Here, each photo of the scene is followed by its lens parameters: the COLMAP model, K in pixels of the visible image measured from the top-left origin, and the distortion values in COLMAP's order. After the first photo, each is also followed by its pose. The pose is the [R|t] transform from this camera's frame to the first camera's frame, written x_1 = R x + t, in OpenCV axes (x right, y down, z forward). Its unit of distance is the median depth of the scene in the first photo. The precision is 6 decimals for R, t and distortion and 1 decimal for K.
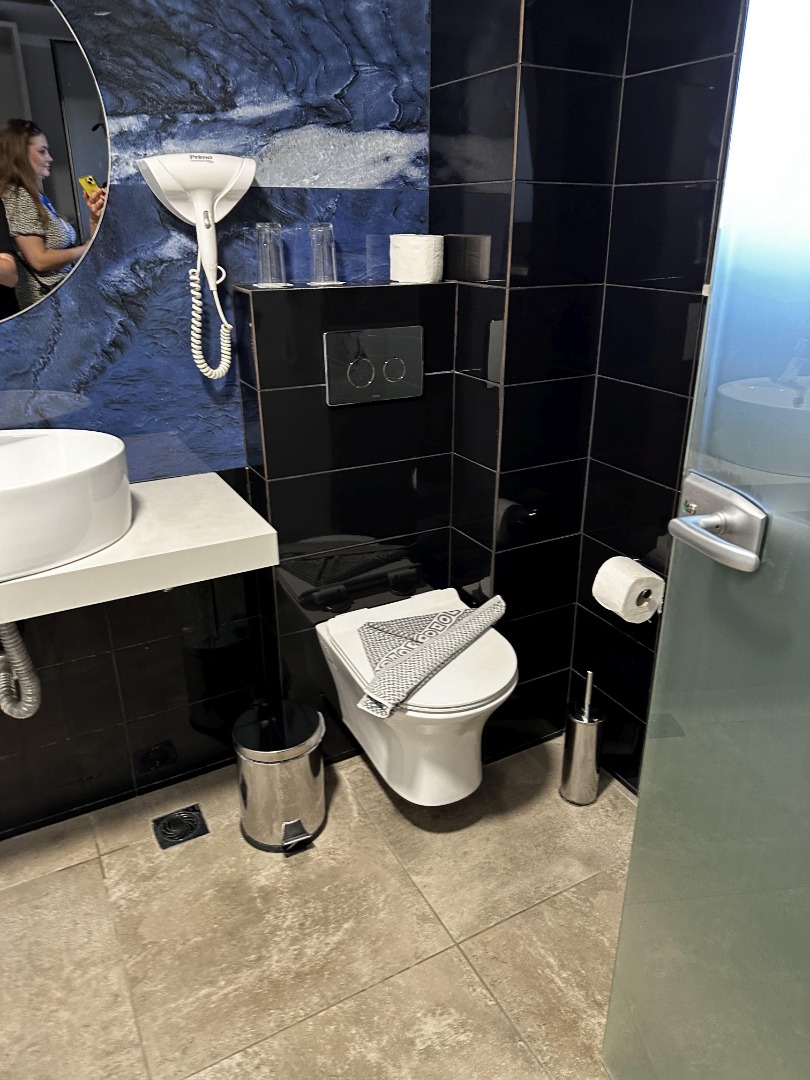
lens RADIAL K [[766.4, 0, 403.3], [0, 766.4, 537.4], [0, 0, 1]] dist [0.047672, -0.050173]
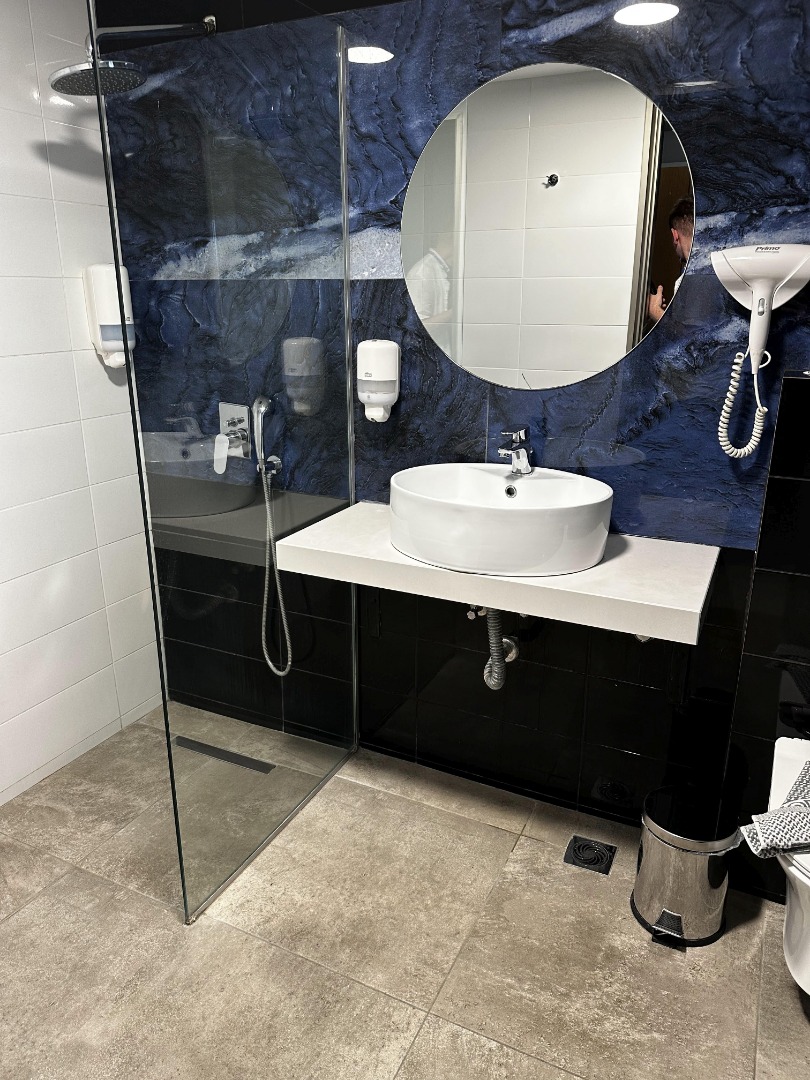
lens RADIAL K [[766.4, 0, 406.7], [0, 766.4, 544.1], [0, 0, 1]] dist [0.047672, -0.050173]
pose [[0.586499, 0.257685, -0.767865, 0.325827], [-0.309020, 0.947519, 0.081944, -0.051338], [0.748682, 0.189226, 0.635349, 0.057180]]
